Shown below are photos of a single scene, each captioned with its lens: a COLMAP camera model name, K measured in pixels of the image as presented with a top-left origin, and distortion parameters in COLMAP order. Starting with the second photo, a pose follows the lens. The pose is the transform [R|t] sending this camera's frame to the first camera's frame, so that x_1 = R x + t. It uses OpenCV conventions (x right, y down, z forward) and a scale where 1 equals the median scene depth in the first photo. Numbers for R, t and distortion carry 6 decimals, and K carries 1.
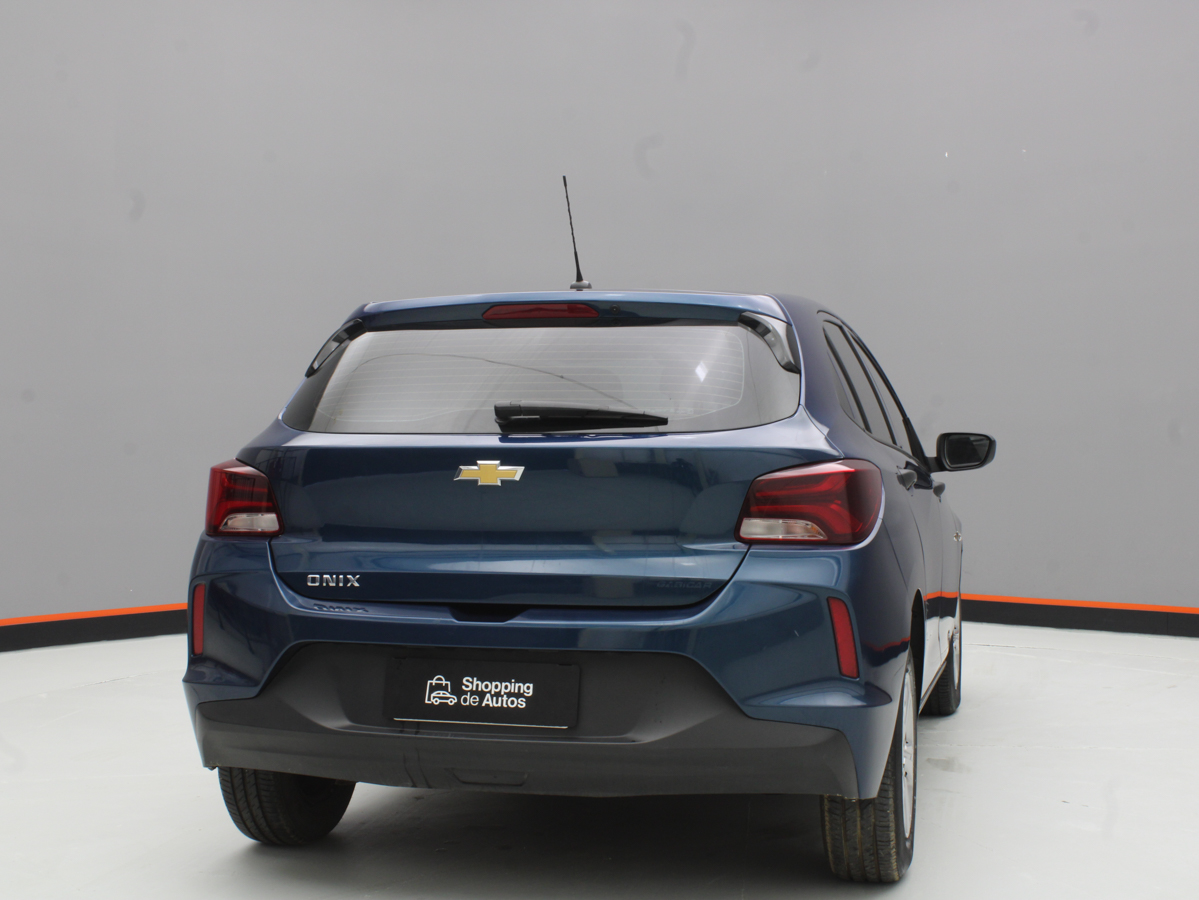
lens RADIAL K [[1618.5, 0, 599.5], [0, 1618.5, 450.0], [0, 0, 1]] dist [-0.026067, -0.014605]
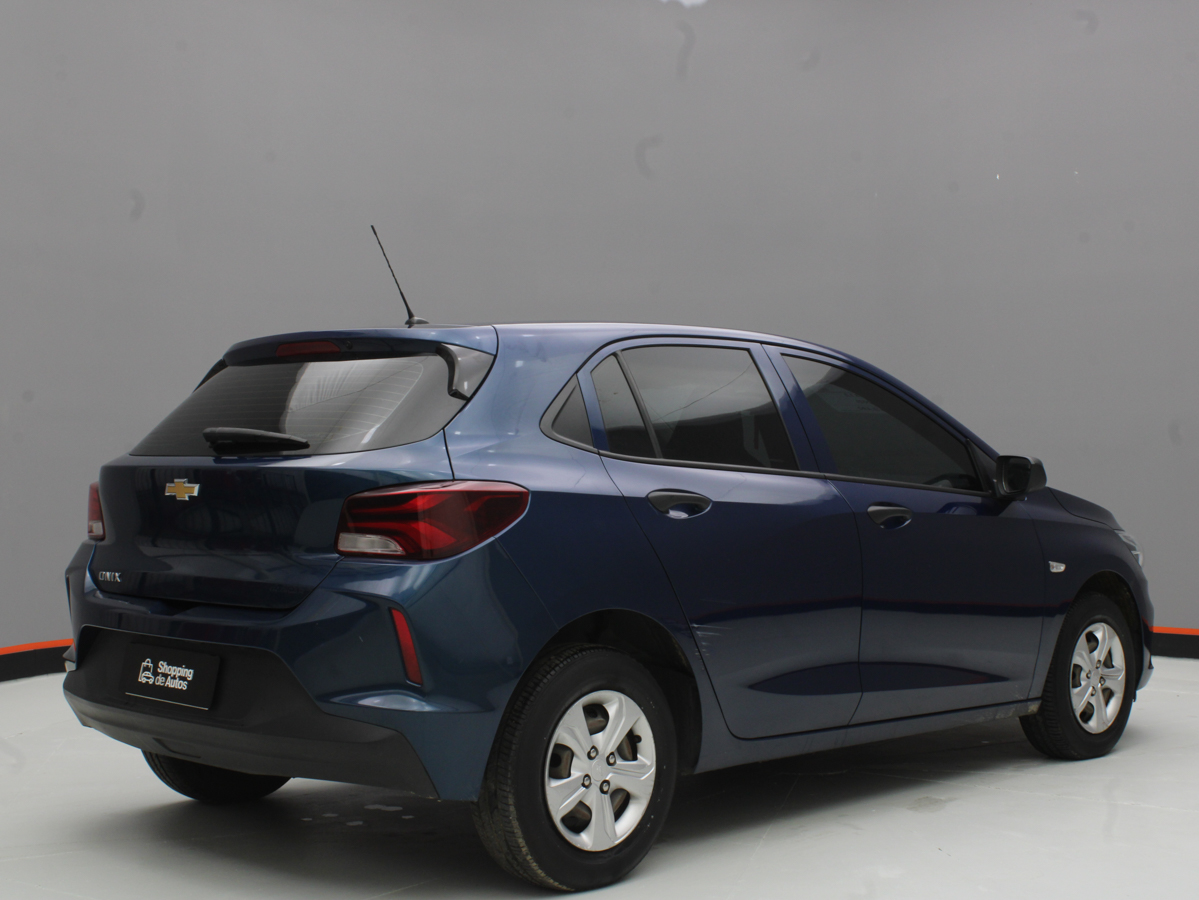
lens RADIAL K [[1618.5, 0, 599.5], [0, 1618.5, 450.0], [0, 0, 1]] dist [-0.026067, -0.014605]
pose [[0.880387, 0.000079, -0.474257, 0.759007], [-0.005484, 0.999935, -0.010015, -0.004402], [0.474225, 0.011418, 0.880330, 0.107616]]
